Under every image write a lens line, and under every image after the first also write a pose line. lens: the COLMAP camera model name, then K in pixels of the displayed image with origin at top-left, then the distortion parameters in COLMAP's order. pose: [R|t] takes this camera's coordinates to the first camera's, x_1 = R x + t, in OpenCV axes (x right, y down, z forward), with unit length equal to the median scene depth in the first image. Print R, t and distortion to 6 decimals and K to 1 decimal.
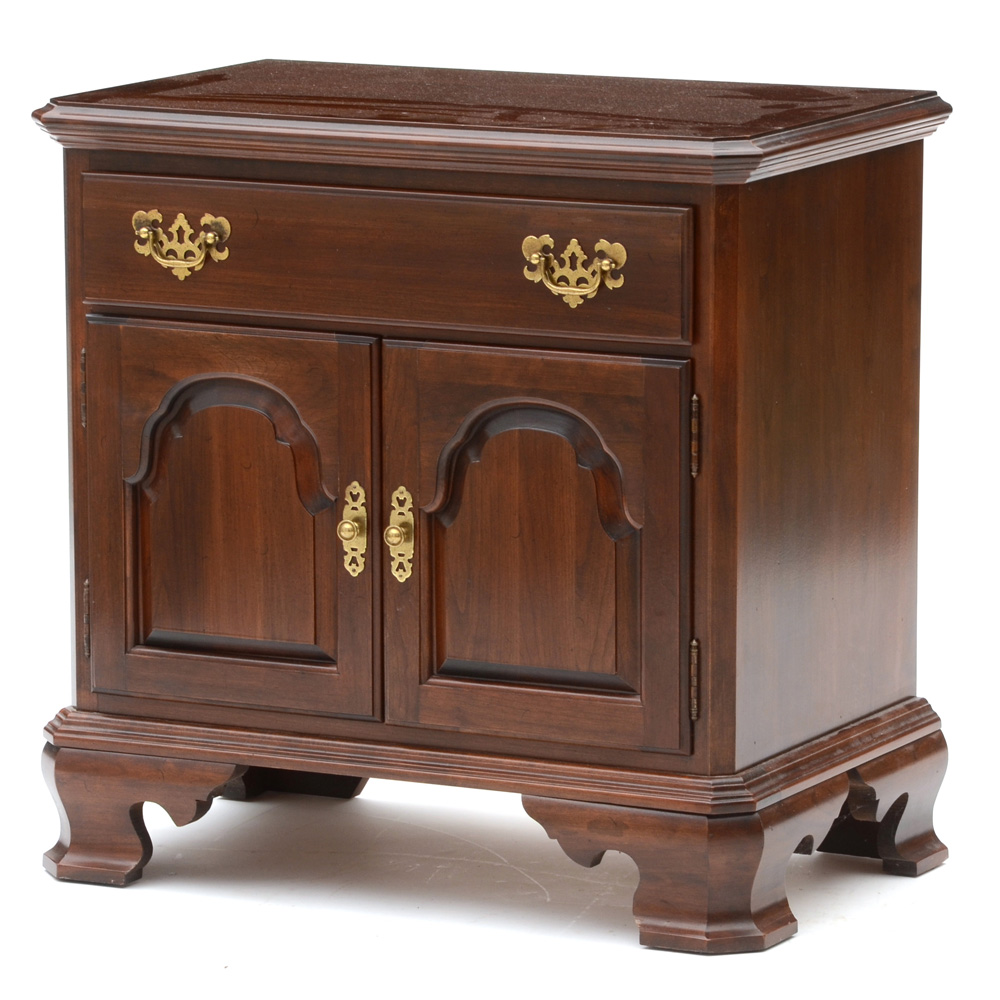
lens RADIAL K [[6369.3, 0, 497.9], [0, 6369.3, 504.0], [0, 0, 1]] dist [0.882508, 0.000000]
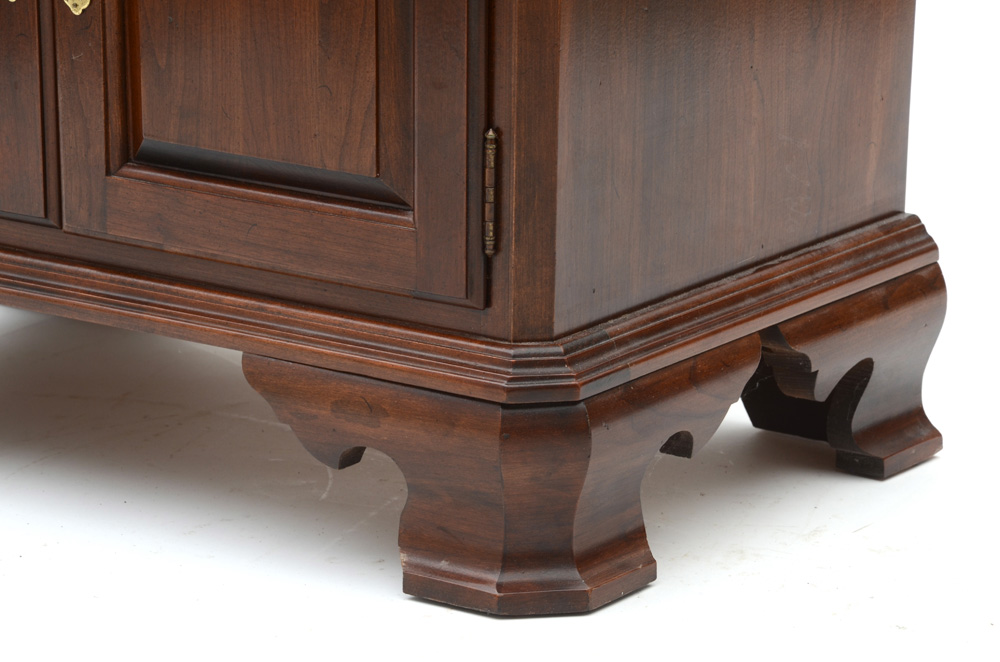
lens RADIAL K [[4077.8, 0, 501.0], [0, 4077.8, 330.7], [0, 0, 1]] dist [1.513824, 0.000000]
pose [[0.991312, 0.044798, -0.123670, 0.081633], [-0.033279, 0.995045, 0.093688, 0.003023], [0.127254, -0.088759, 0.987891, 0.586941]]
